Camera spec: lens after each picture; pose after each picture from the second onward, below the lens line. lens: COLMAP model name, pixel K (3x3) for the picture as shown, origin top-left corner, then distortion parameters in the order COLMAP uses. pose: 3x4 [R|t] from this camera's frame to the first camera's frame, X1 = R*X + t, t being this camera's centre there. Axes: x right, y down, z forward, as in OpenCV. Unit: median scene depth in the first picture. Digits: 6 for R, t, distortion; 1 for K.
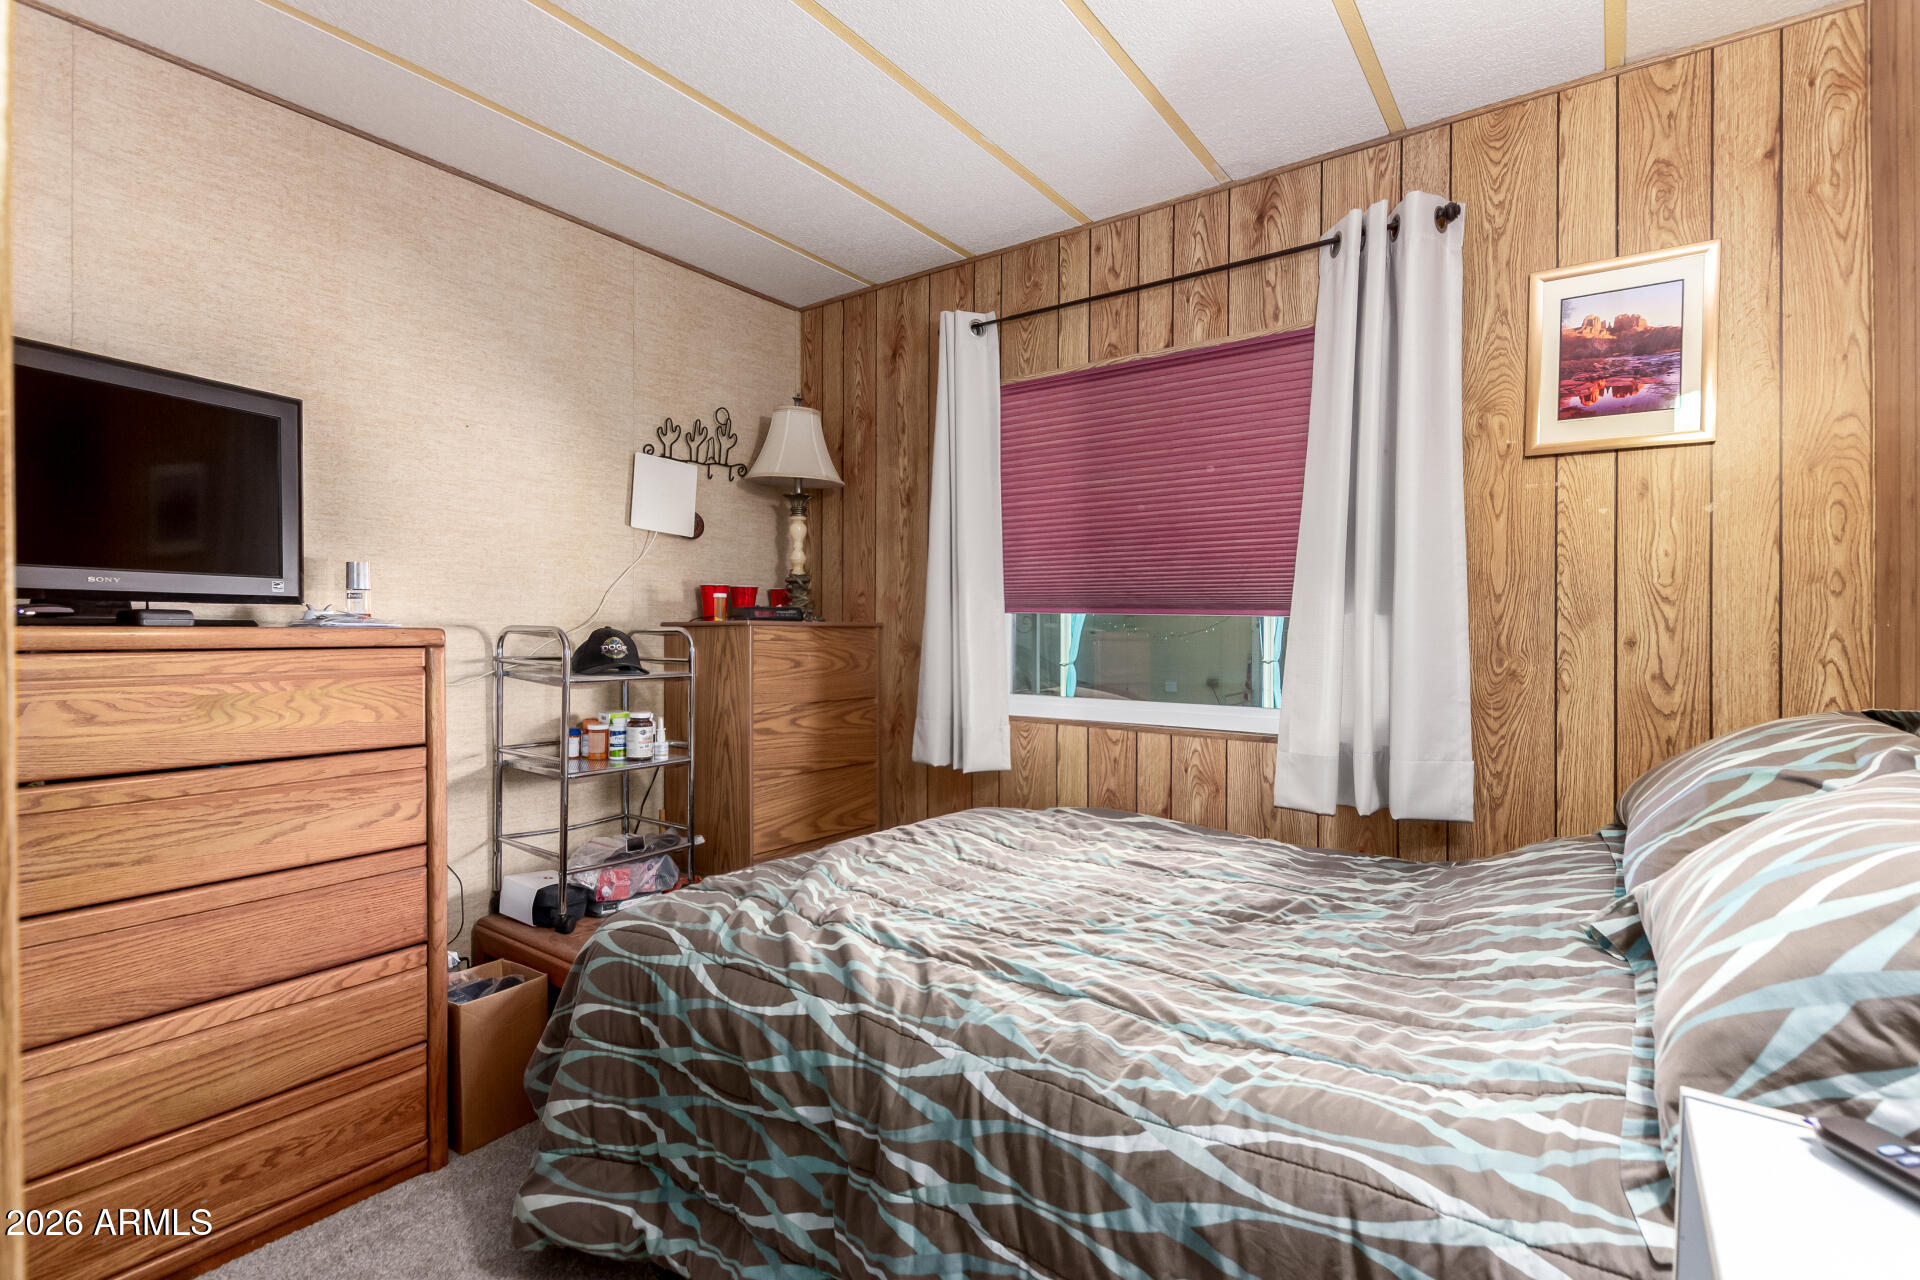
lens RADIAL K [[886.6, 0, 956.5], [0, 886.6, 634.8], [0, 0, 1]] dist [0.007312, 0.000061]
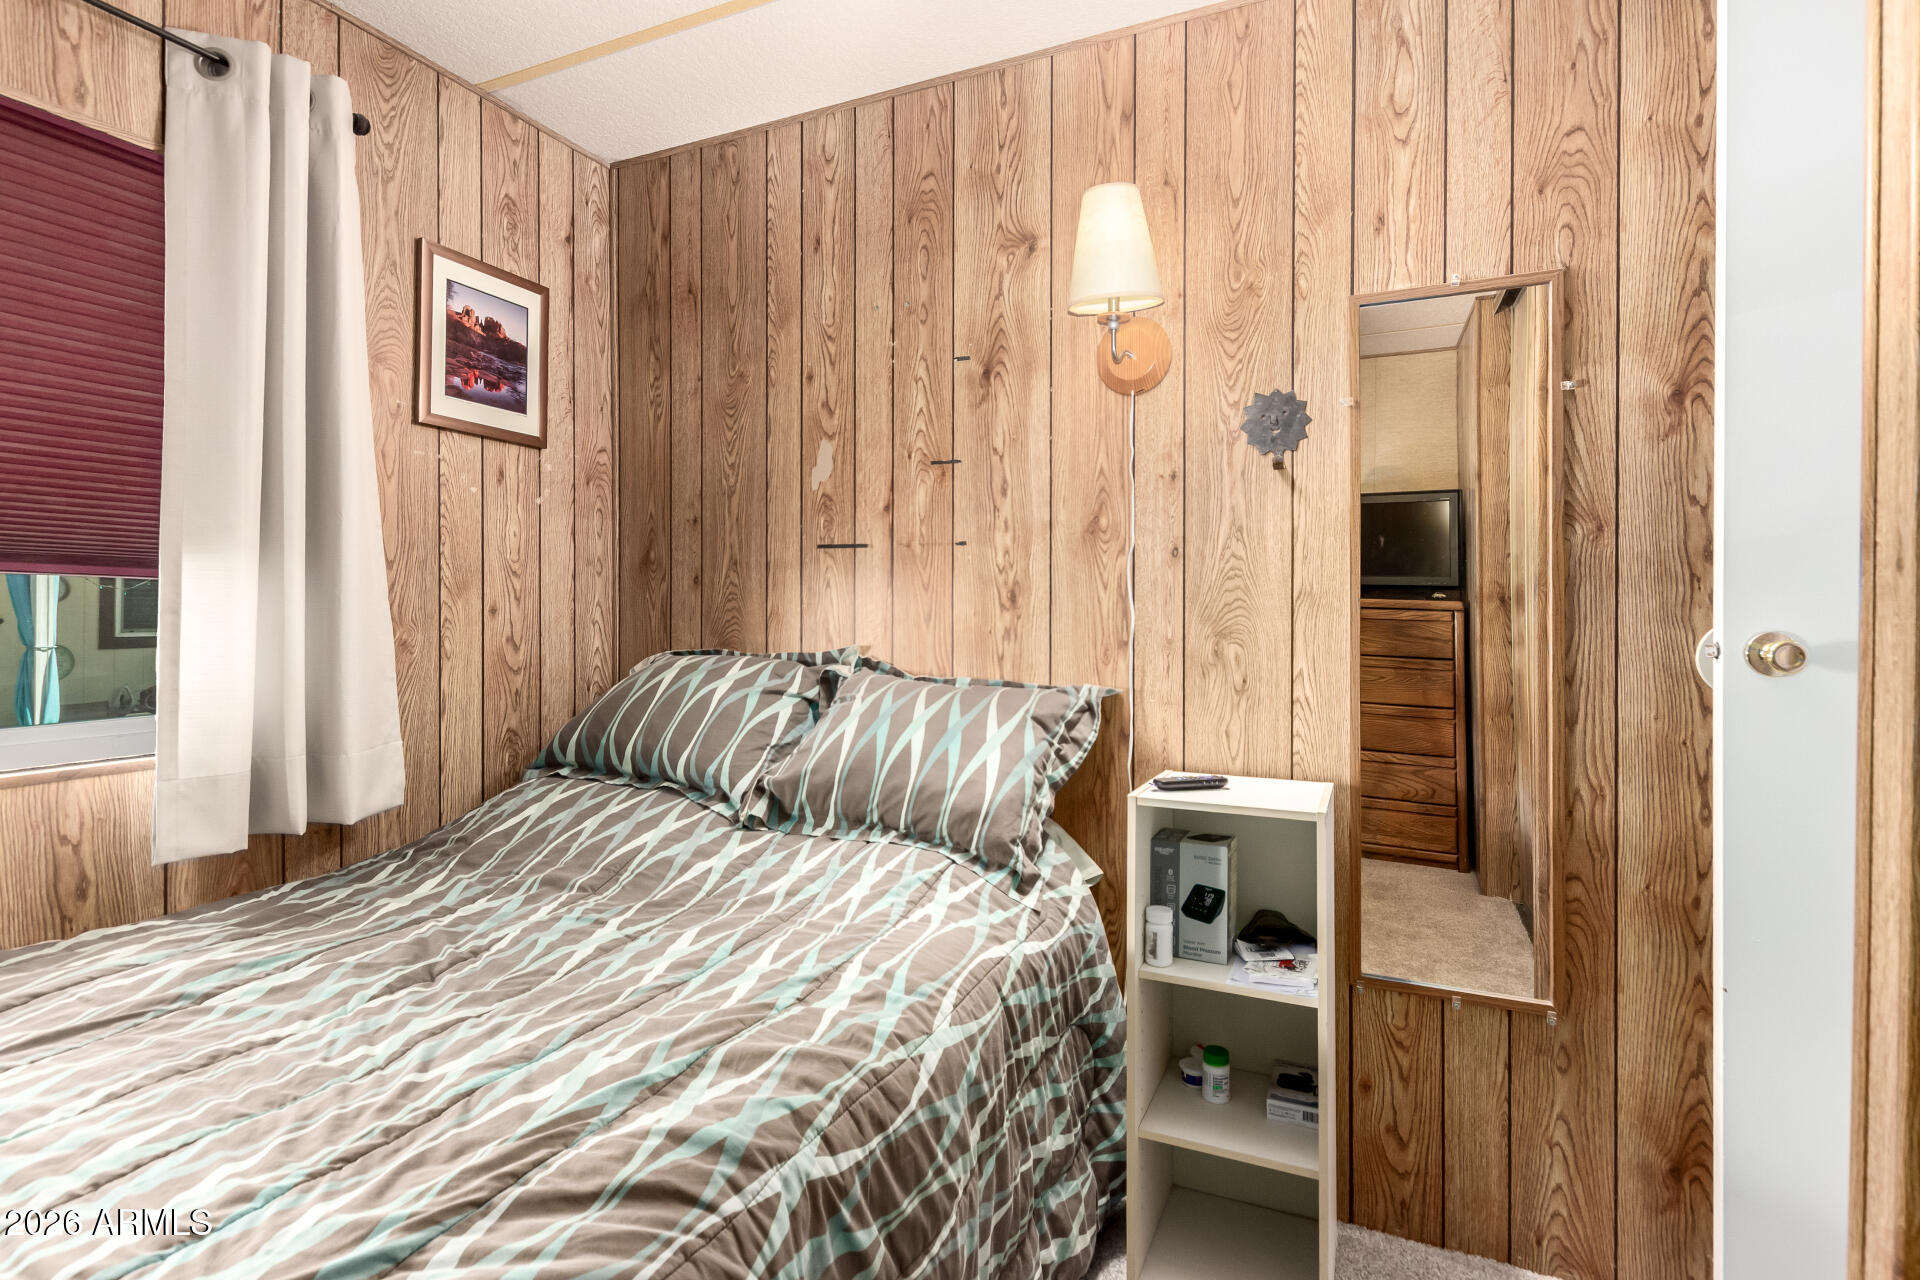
lens RADIAL K [[919.2, 0, 959.0], [0, 919.2, 607.9], [0, 0, 1]] dist [0.003682, 0.000187]
pose [[-0.200295, -0.010246, 0.979682, -0.519624], [0.000637, 0.999944, 0.010588, -0.006335], [-0.979735, 0.002745, -0.200277, 0.673465]]
